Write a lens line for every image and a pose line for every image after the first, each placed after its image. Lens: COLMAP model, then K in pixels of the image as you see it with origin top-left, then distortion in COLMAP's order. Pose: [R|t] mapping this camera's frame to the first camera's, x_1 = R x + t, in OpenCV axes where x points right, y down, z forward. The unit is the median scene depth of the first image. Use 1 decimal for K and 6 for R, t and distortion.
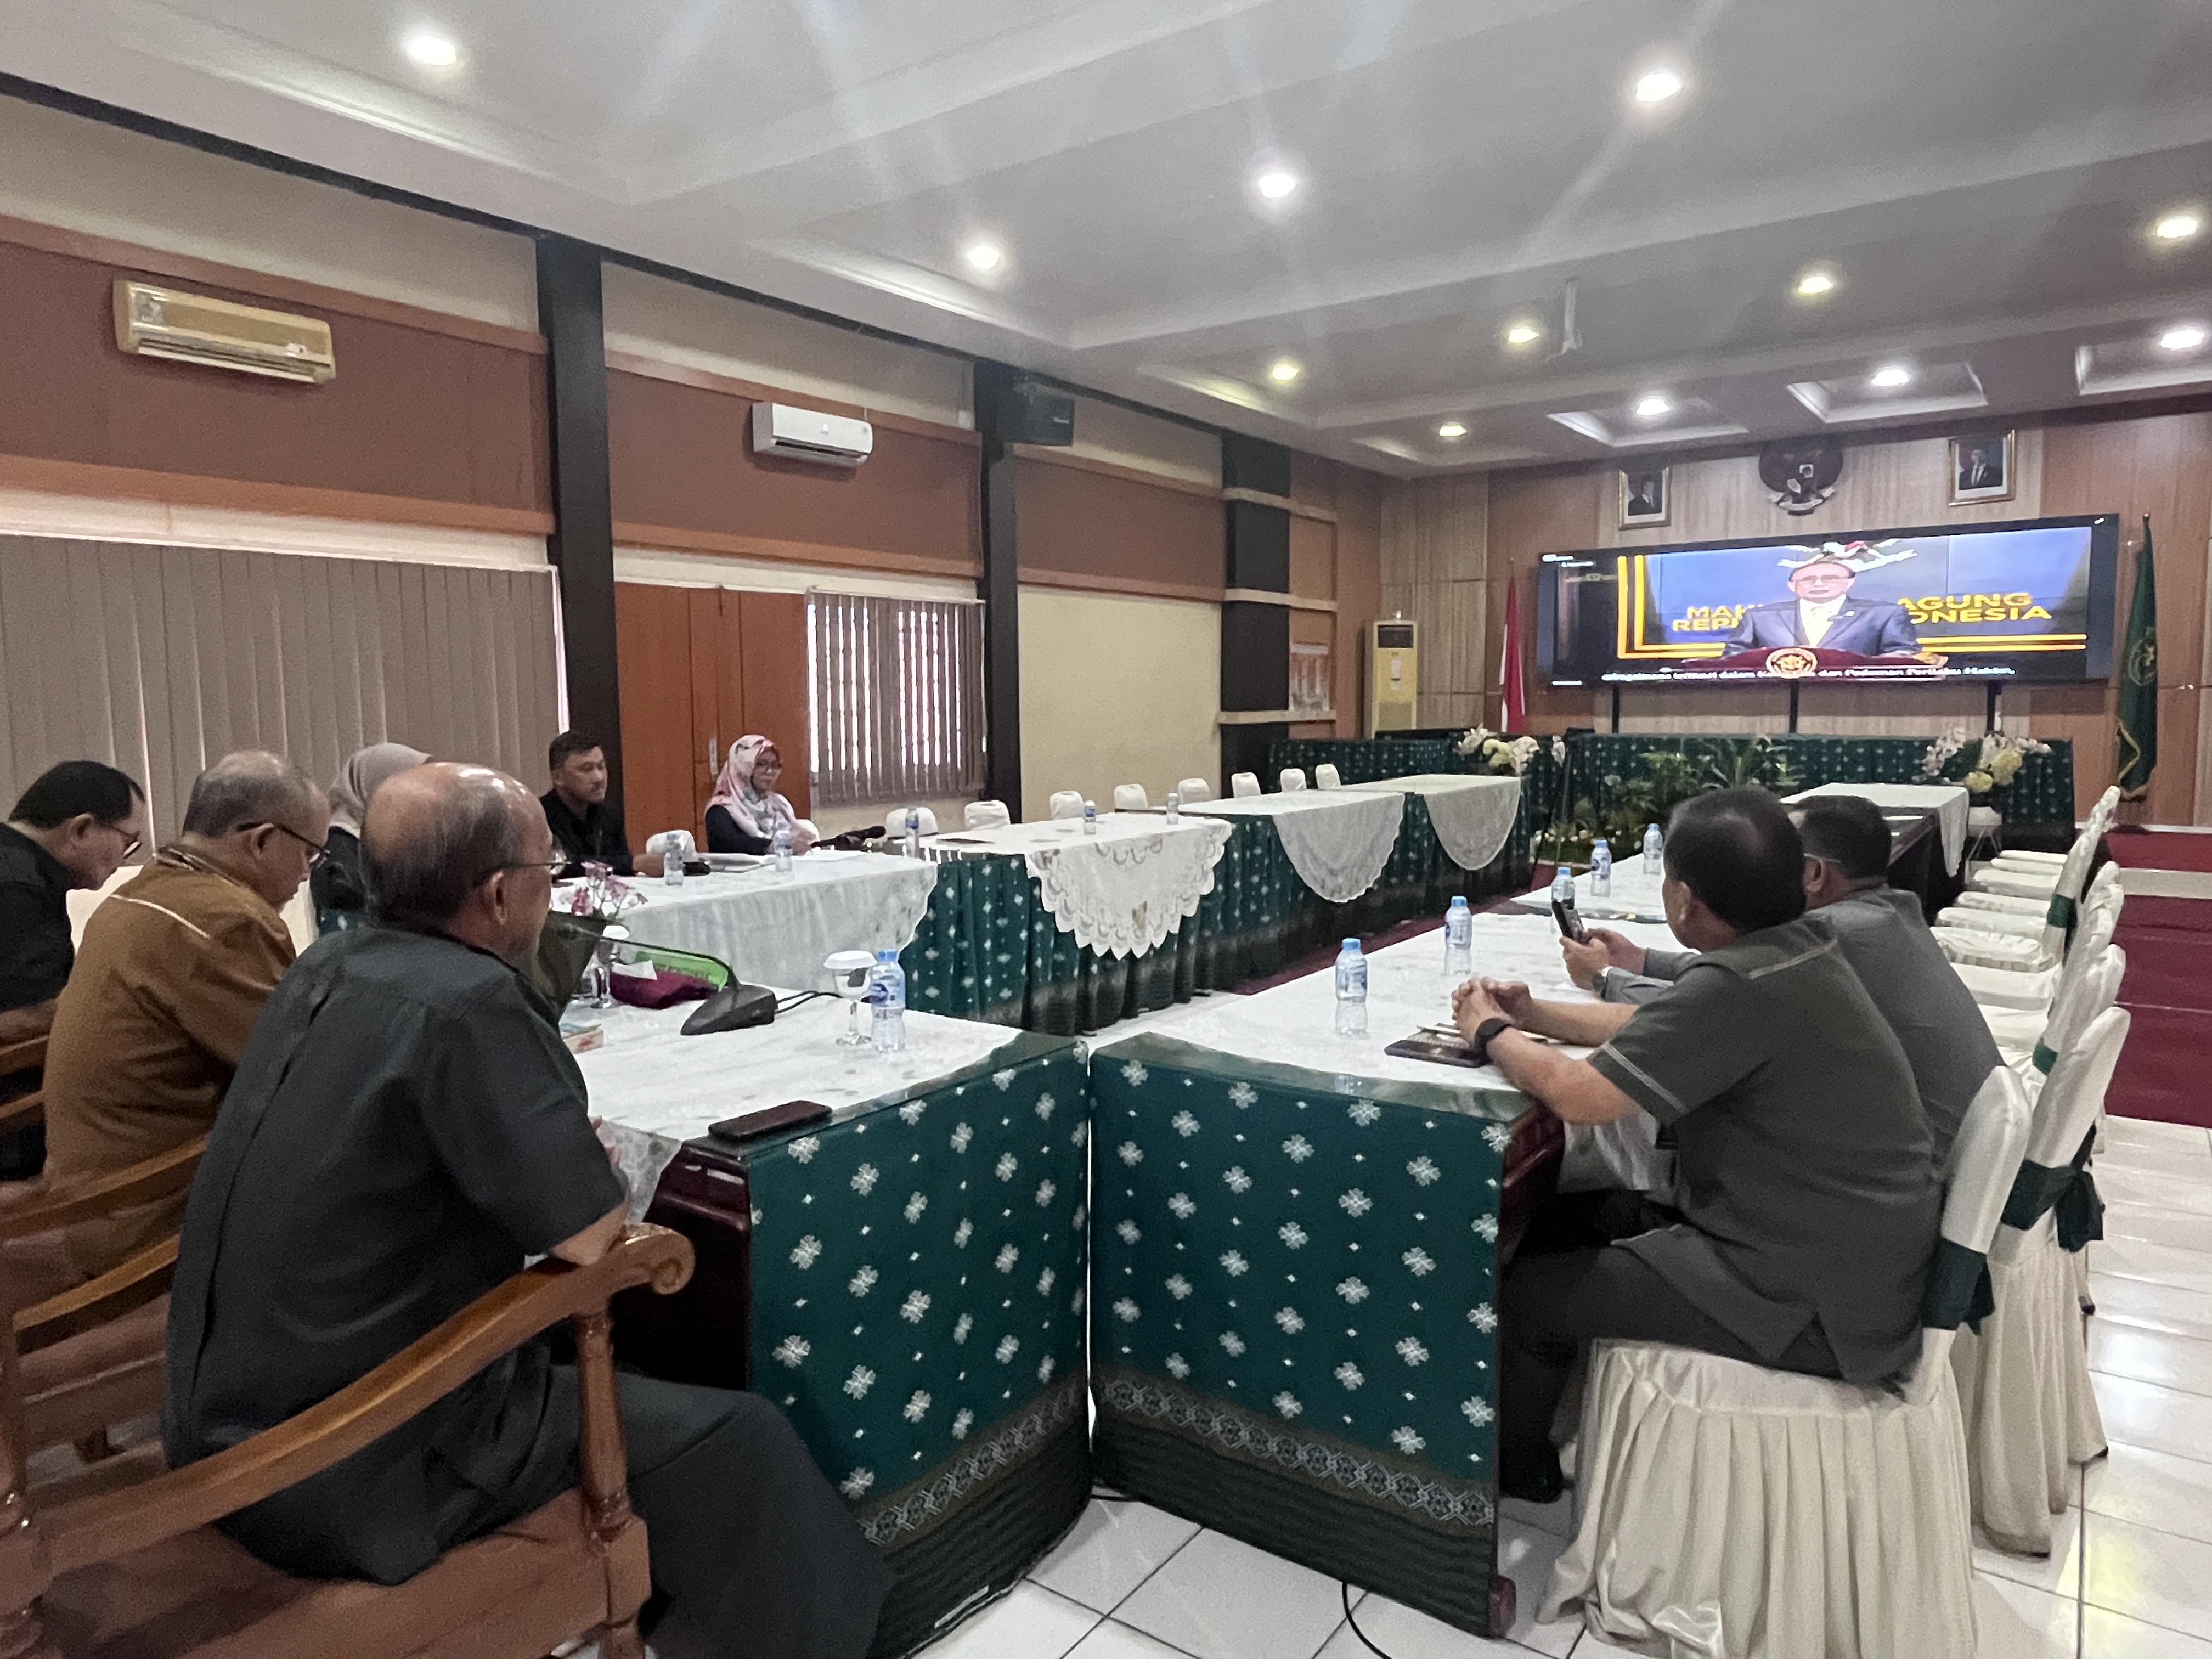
lens RADIAL K [[1366.8, 0, 1072.5], [0, 1366.8, 819.8], [0, 0, 1]] dist [-0.023324, -0.000481]
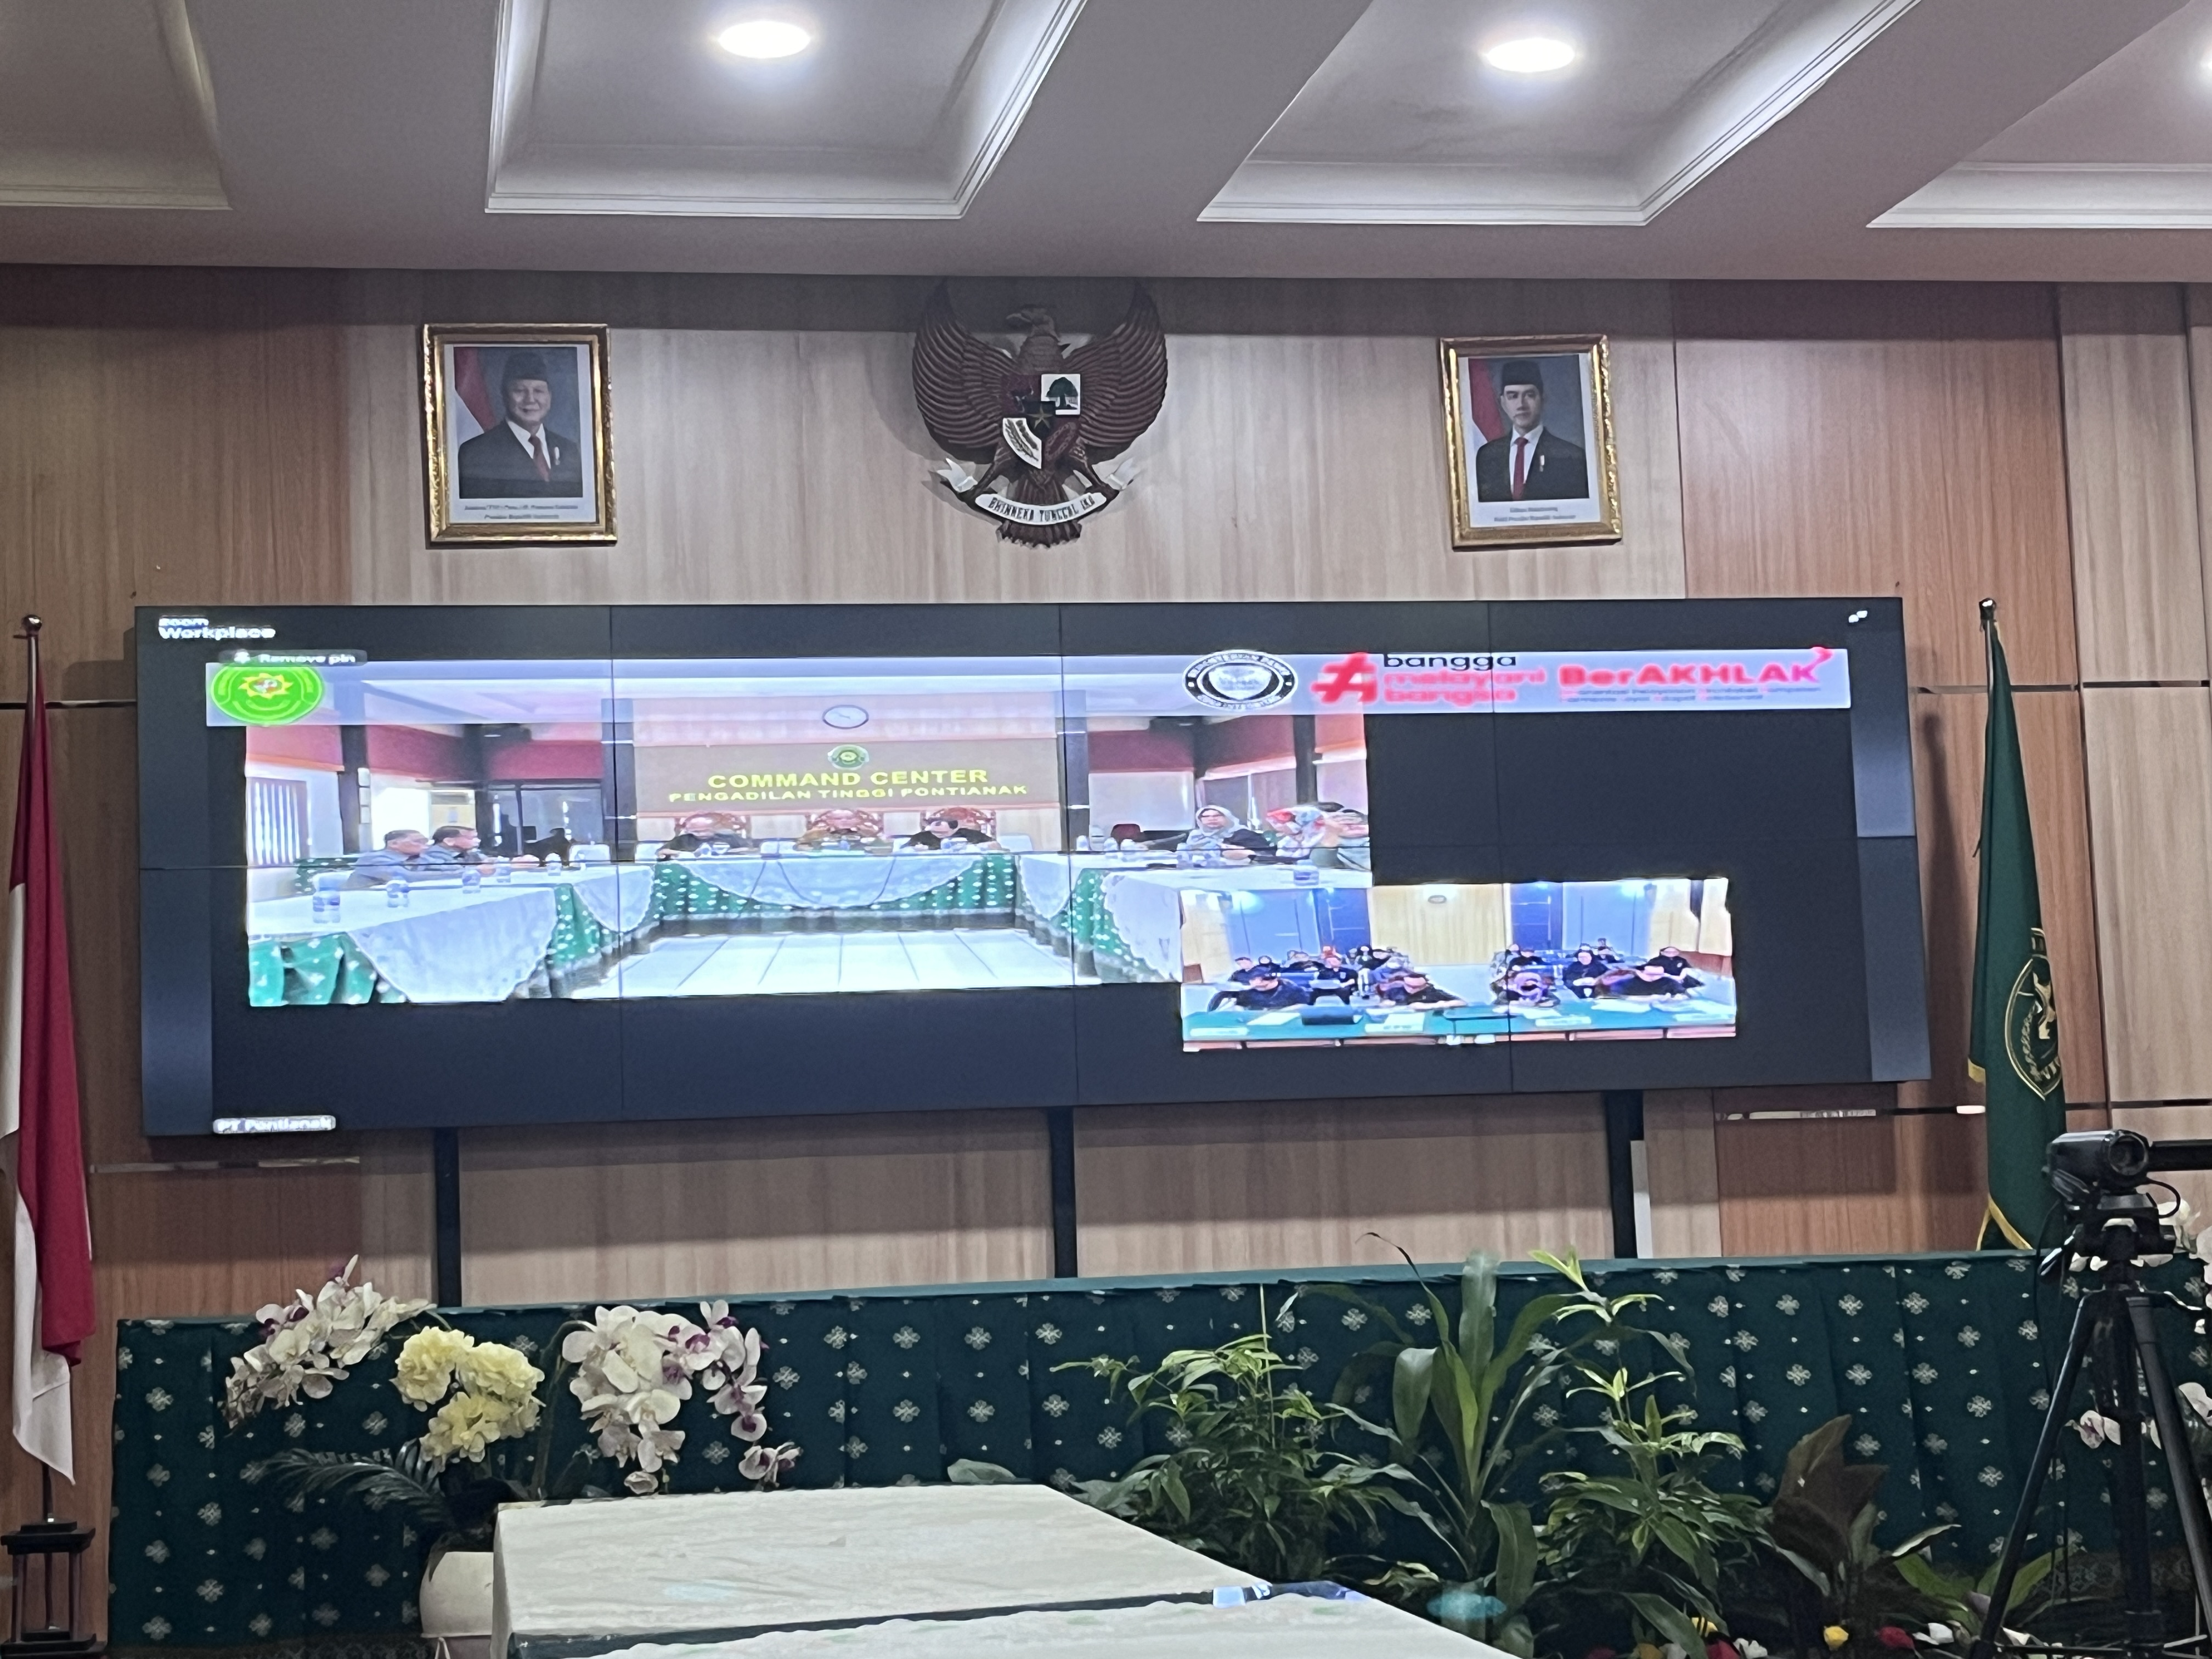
lens RADIAL K [[3826.8, 0, 1138.5], [0, 3826.8, 762.7], [0, 0, 1]] dist [0.097473, 0.000000]
pose [[0.658943, 0.068057, 0.749108, -0.068294], [0.092961, 0.980895, -0.170887, -0.034076], [-0.746427, 0.182243, 0.640027, 0.465876]]
